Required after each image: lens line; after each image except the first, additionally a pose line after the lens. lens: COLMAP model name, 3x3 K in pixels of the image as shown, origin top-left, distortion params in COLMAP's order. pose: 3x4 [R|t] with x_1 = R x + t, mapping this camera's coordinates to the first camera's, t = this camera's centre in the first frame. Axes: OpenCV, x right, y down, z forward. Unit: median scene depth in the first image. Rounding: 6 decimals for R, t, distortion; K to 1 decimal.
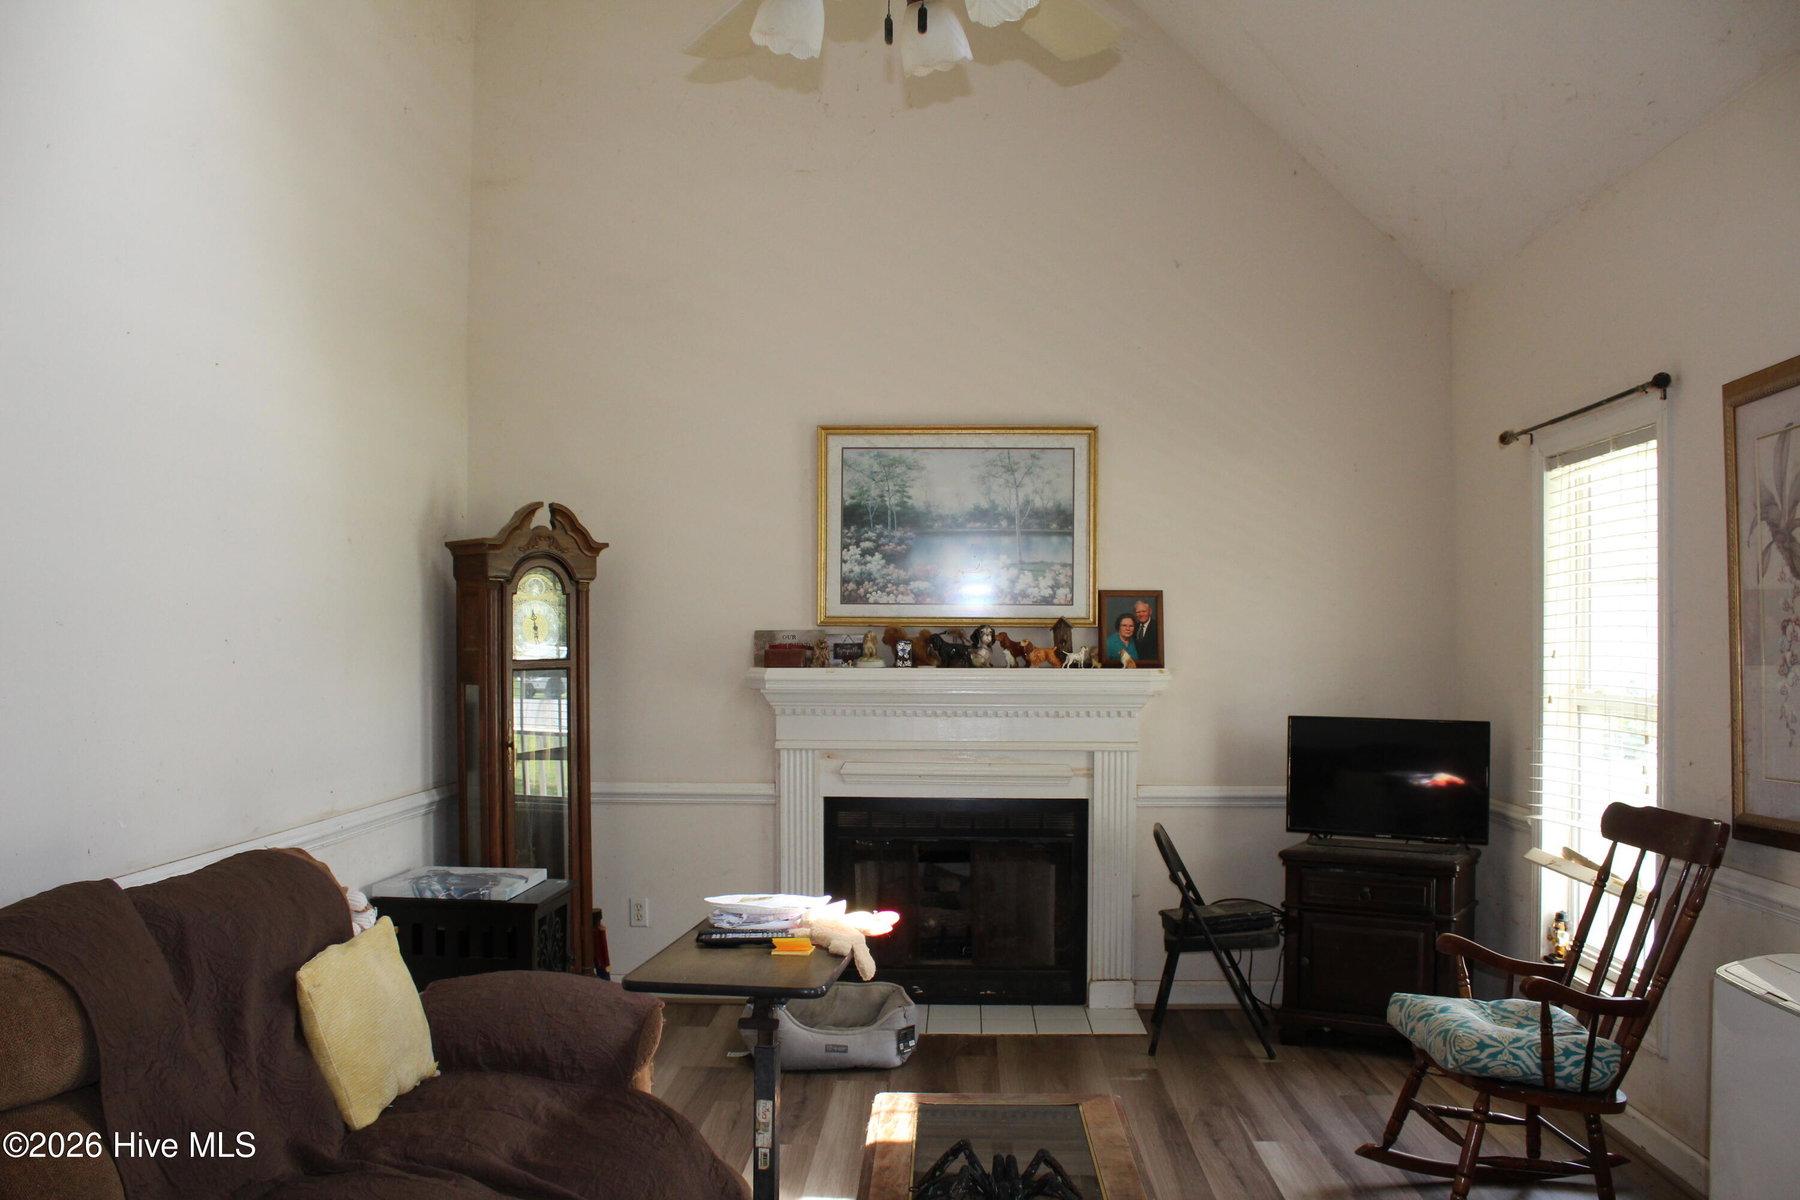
lens RADIAL K [[1476.4, 0, 904.7], [0, 1476.4, 646.1], [0, 0, 1]] dist [-0.171080, 0.138121]
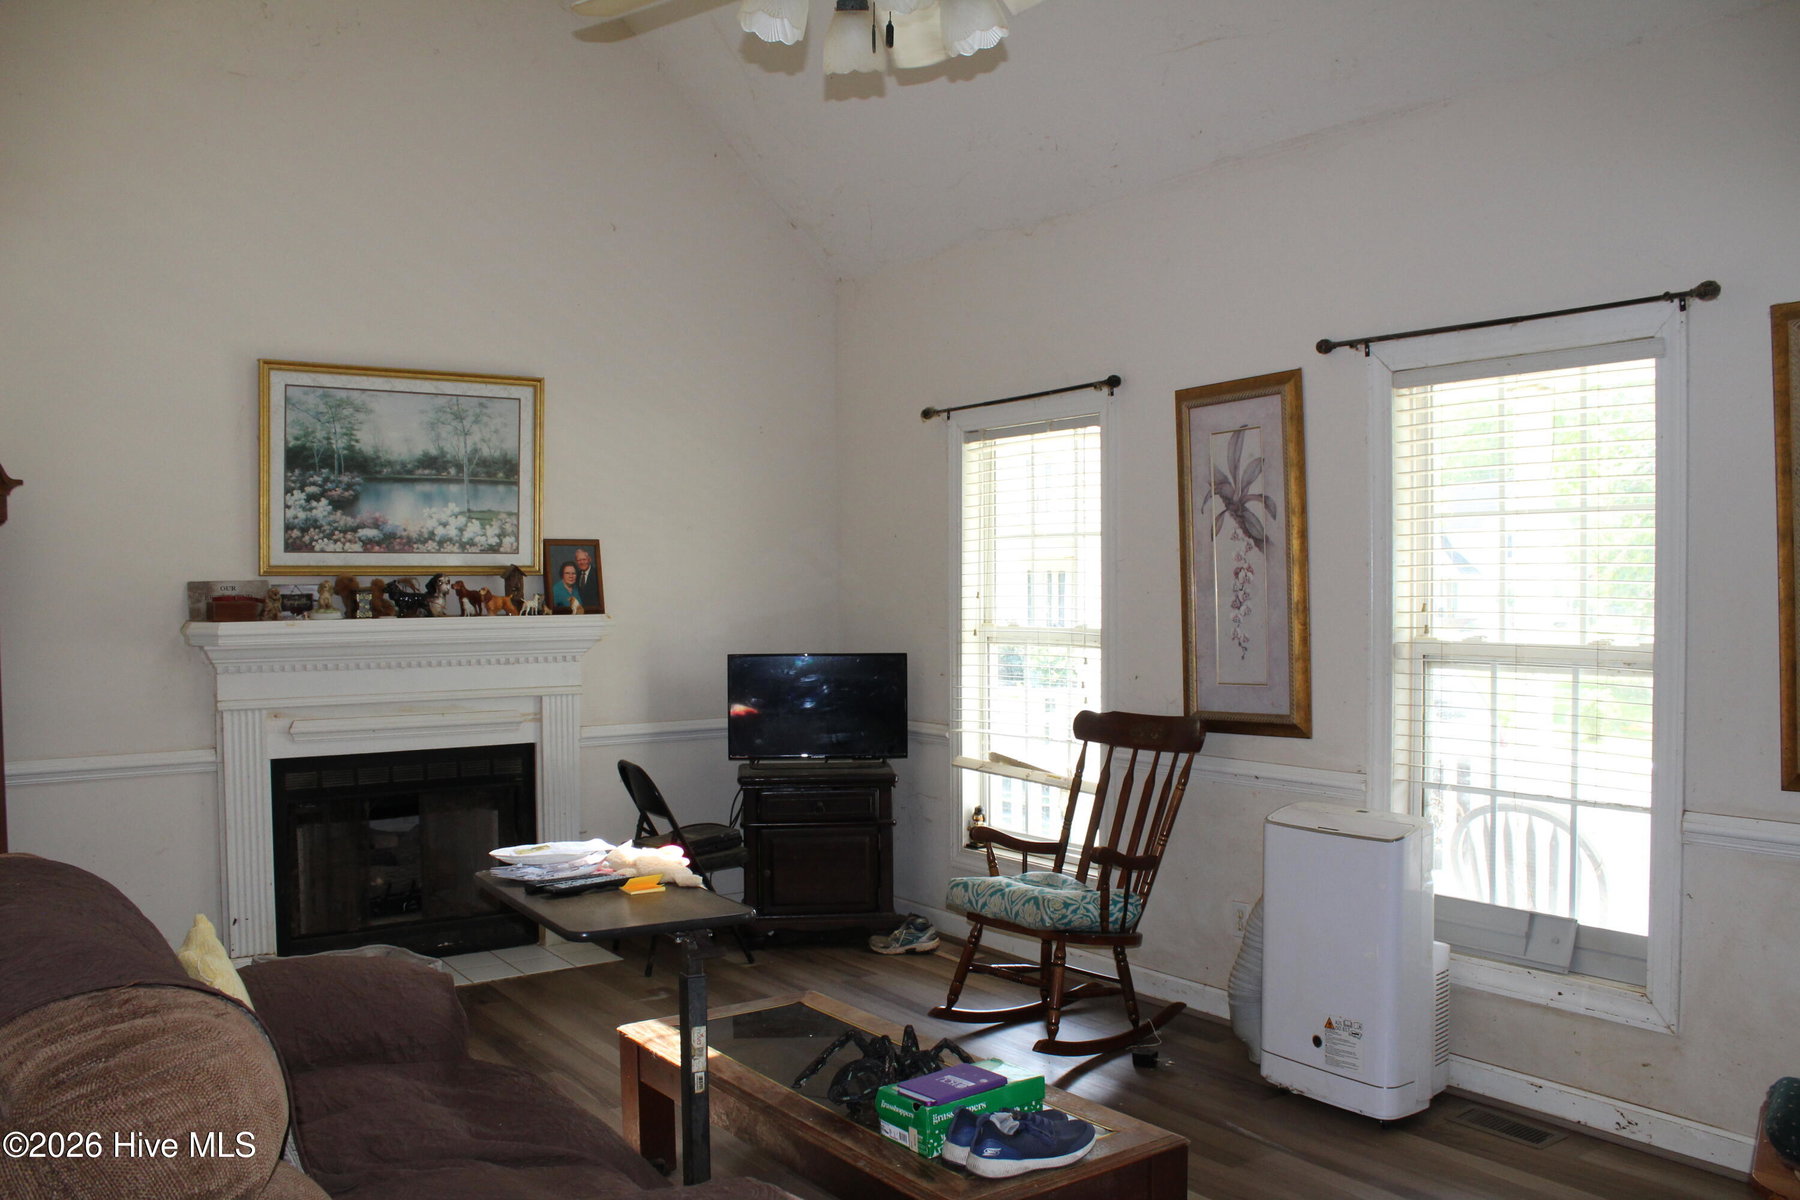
lens RADIAL K [[1476.4, 0, 904.7], [0, 1476.4, 646.1], [0, 0, 1]] dist [-0.171080, 0.138121]
pose [[0.791245, -0.032710, 0.610624, -0.292592], [0.010263, 0.999138, 0.040222, -0.001730], [-0.611414, -0.025559, 0.790898, 0.039214]]
